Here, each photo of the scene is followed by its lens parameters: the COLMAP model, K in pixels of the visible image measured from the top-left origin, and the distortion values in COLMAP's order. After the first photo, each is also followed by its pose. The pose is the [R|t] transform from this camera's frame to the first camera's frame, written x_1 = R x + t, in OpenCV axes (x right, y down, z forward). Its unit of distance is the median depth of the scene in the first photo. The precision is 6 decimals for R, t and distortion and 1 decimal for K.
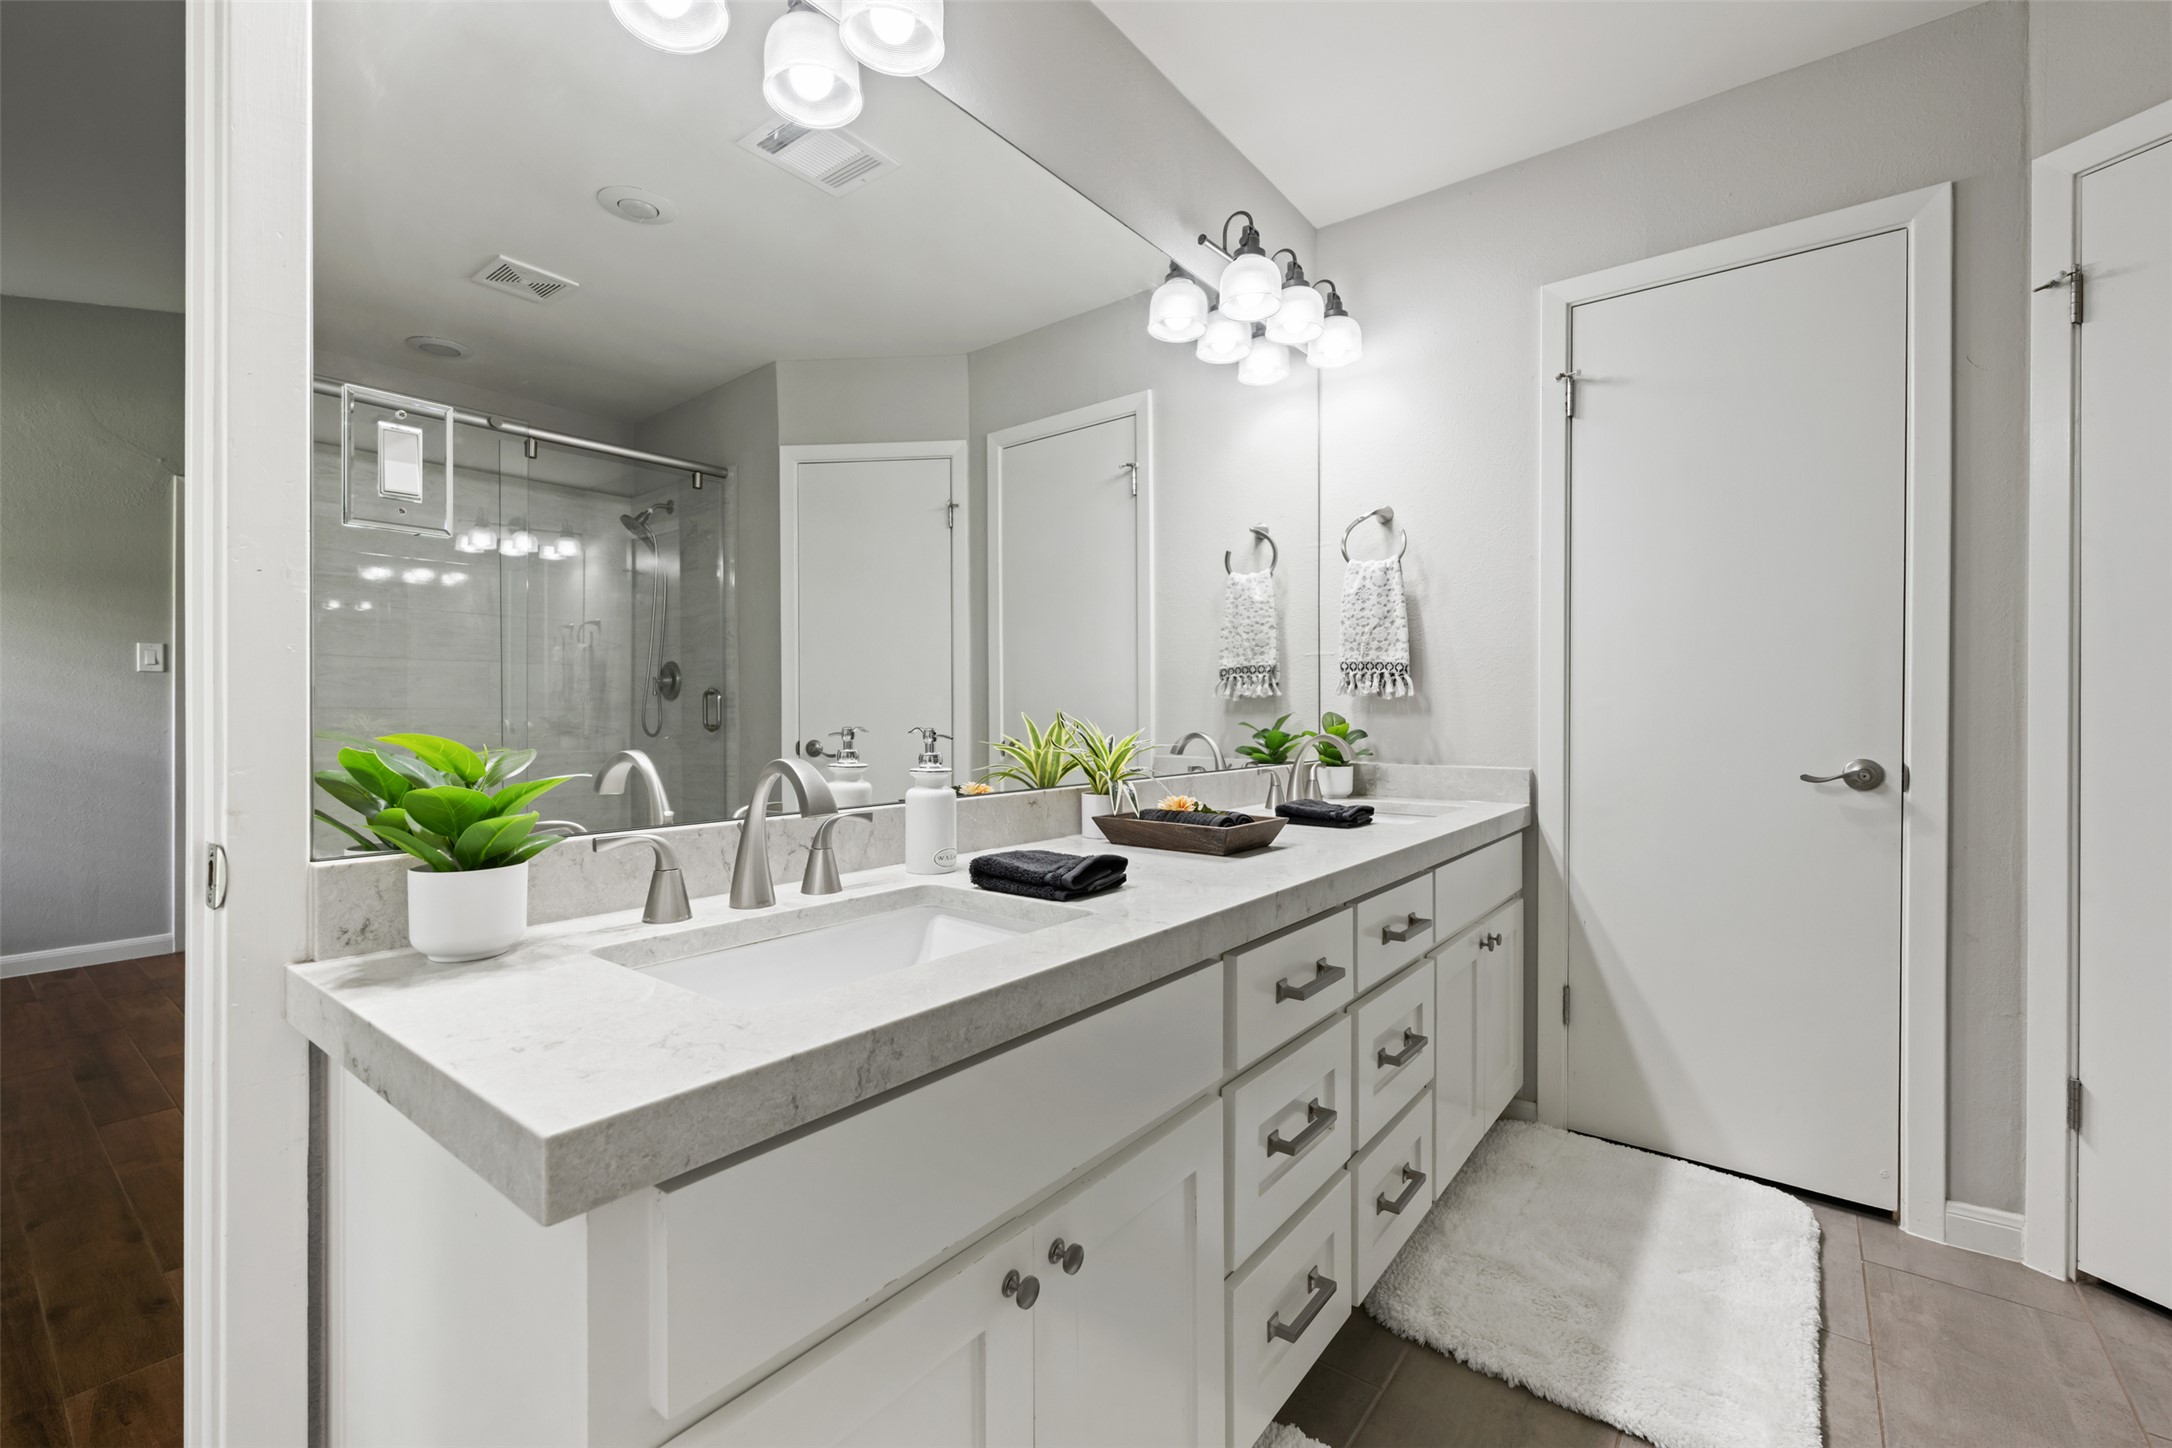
lens RADIAL K [[917.4, 0, 1088.7], [0, 917.4, 718.8], [0, 0, 1]] dist [0.000511, 0.000490]
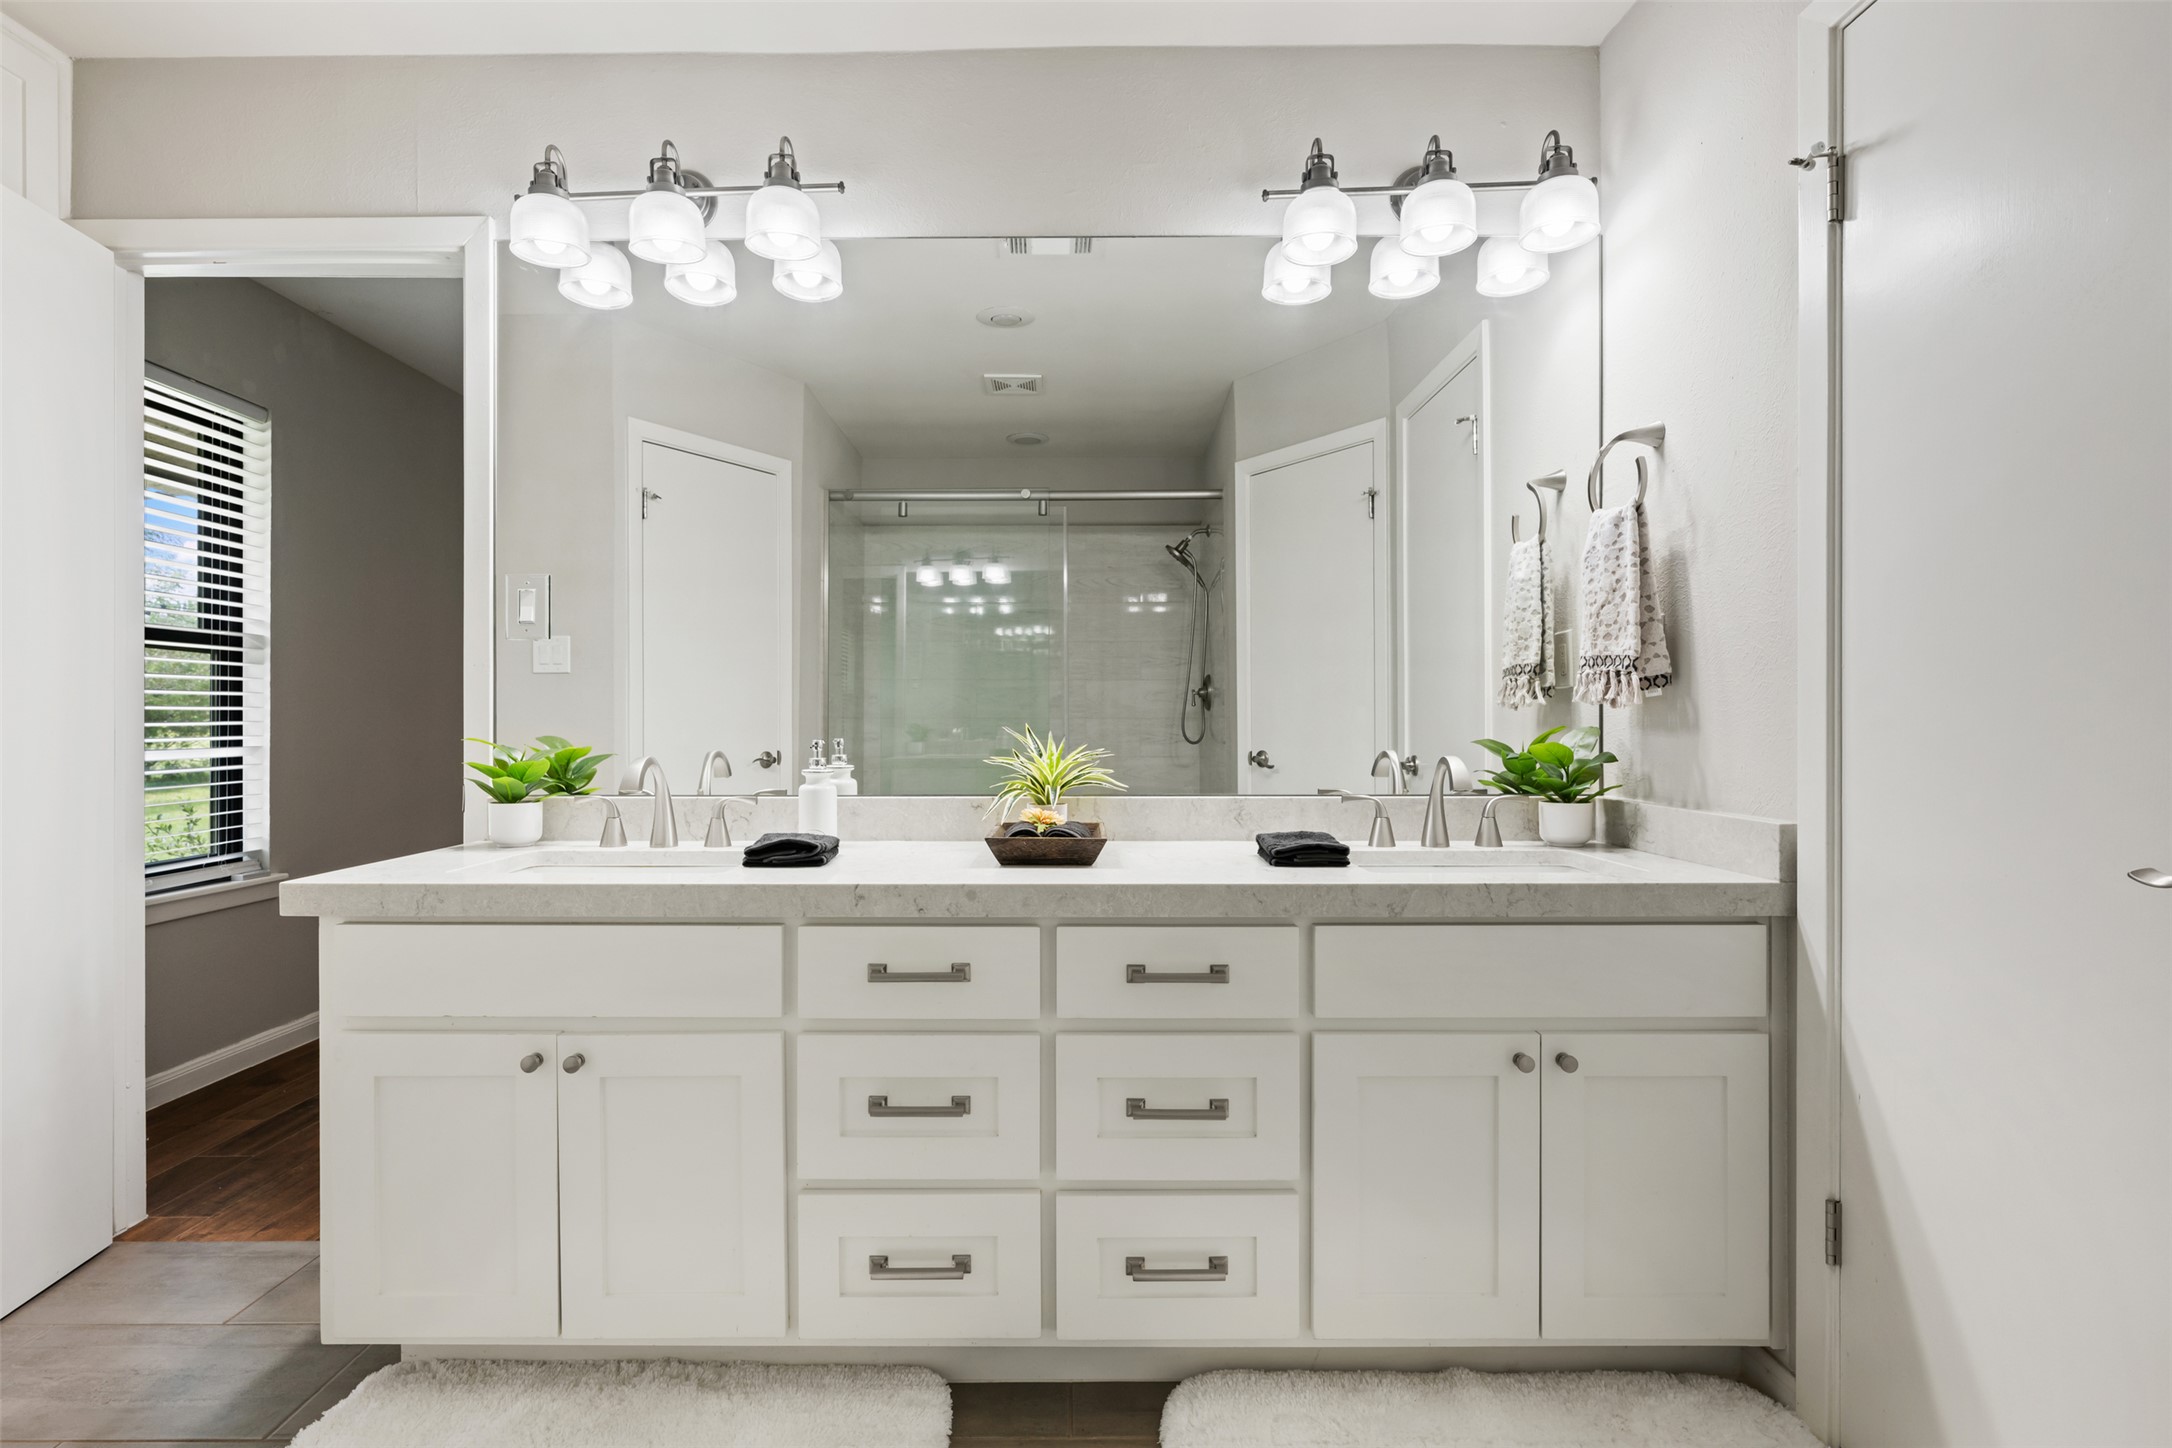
lens RADIAL K [[1070.5, 0, 1080.3], [0, 1070.5, 728.6], [0, 0, 1]] dist [-0.002562, -0.000328]
pose [[0.610280, 0.006117, -0.792162, 0.713951], [-0.004371, 0.999981, 0.004354, -0.008406], [0.792174, 0.000805, 0.610295, 0.192767]]
